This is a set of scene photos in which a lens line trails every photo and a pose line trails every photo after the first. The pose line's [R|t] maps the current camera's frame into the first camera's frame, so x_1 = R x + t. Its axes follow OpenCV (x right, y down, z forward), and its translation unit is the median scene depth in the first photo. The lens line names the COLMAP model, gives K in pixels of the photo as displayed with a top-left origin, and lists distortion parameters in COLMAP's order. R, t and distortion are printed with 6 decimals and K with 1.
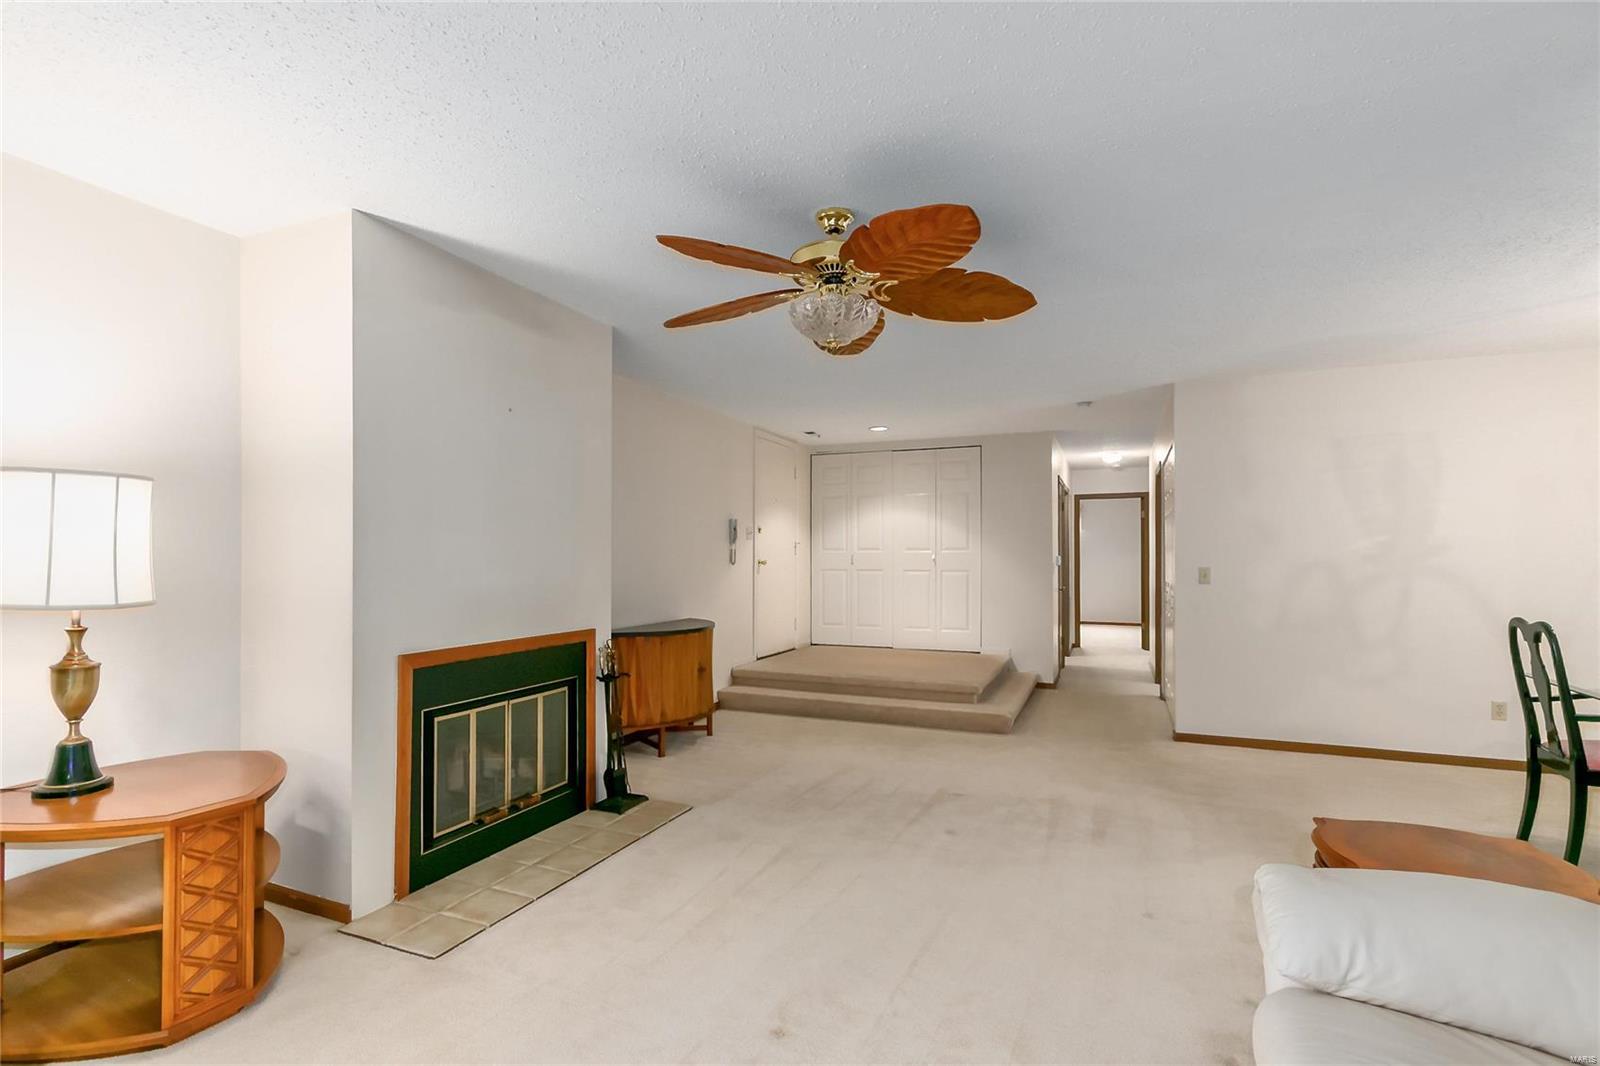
lens RADIAL K [[779.4, 0, 798.4], [0, 779.4, 555.6], [0, 0, 1]] dist [0.000602, 0.000666]
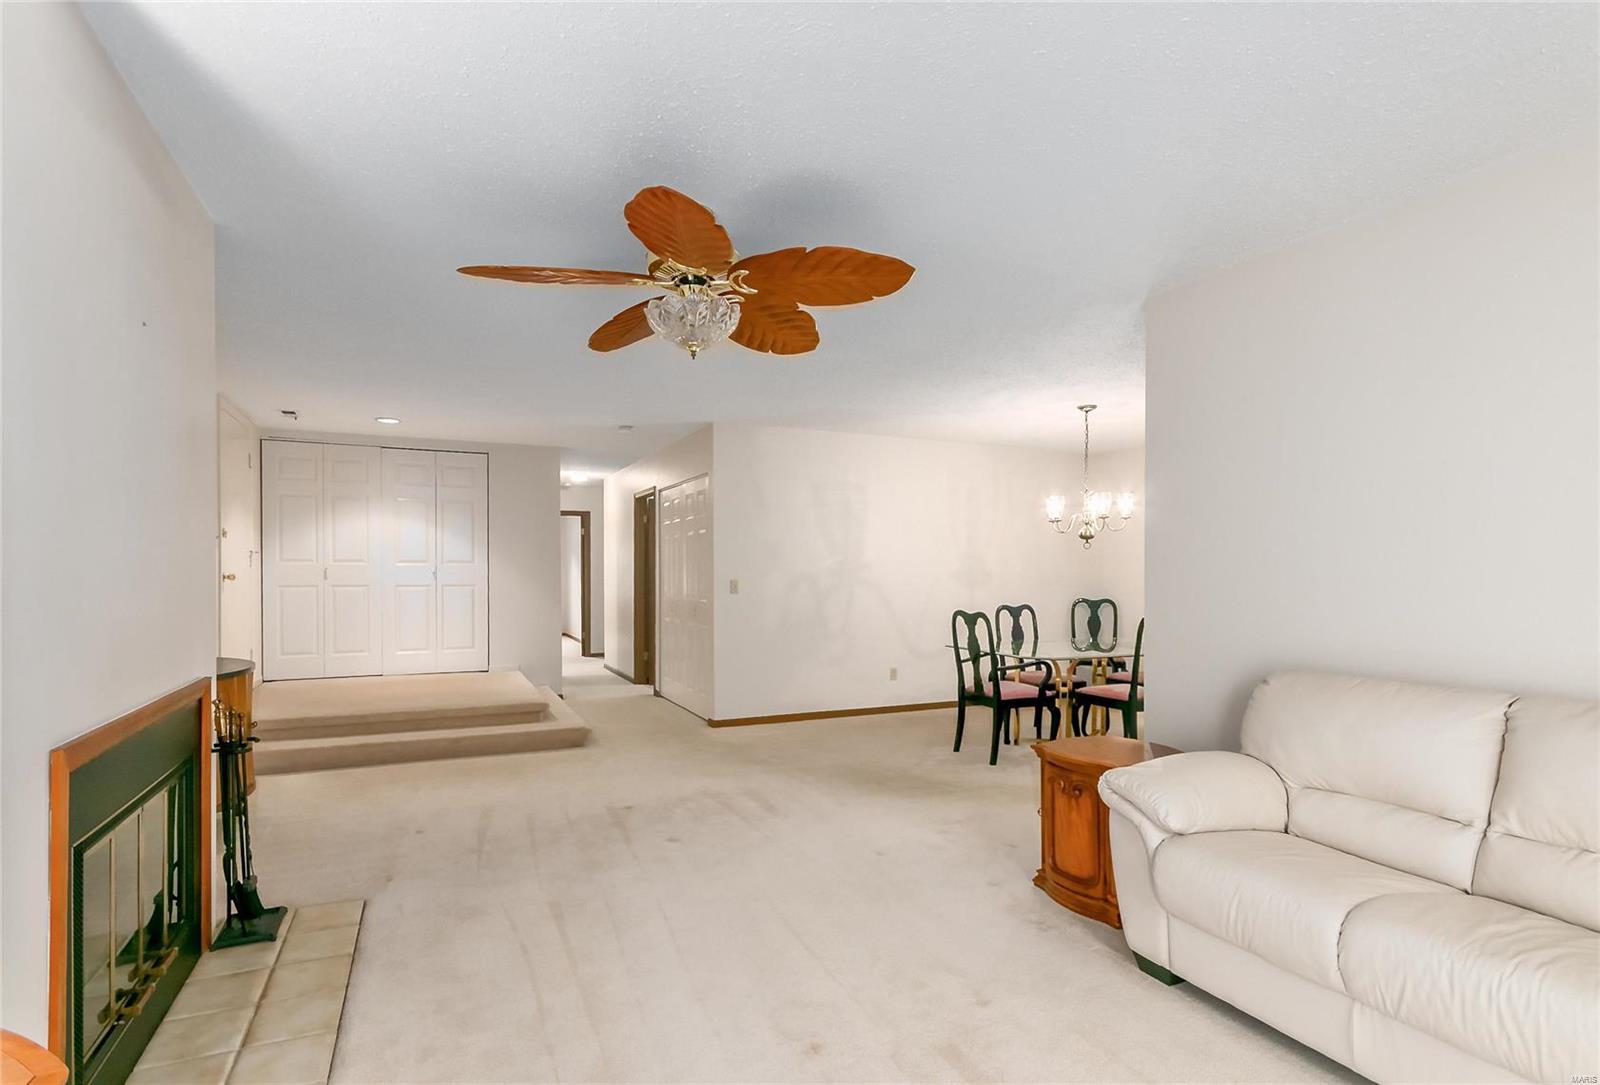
lens RADIAL K [[760.2, 0, 797.0], [0, 760.2, 575.8], [0, 0, 1]] dist [0.000151, 0.000596]
pose [[0.673094, -0.001954, 0.739554, -0.299212], [-0.003607, 0.999976, 0.005925, 0.001930], [-0.739548, -0.006655, 0.673071, 0.147326]]
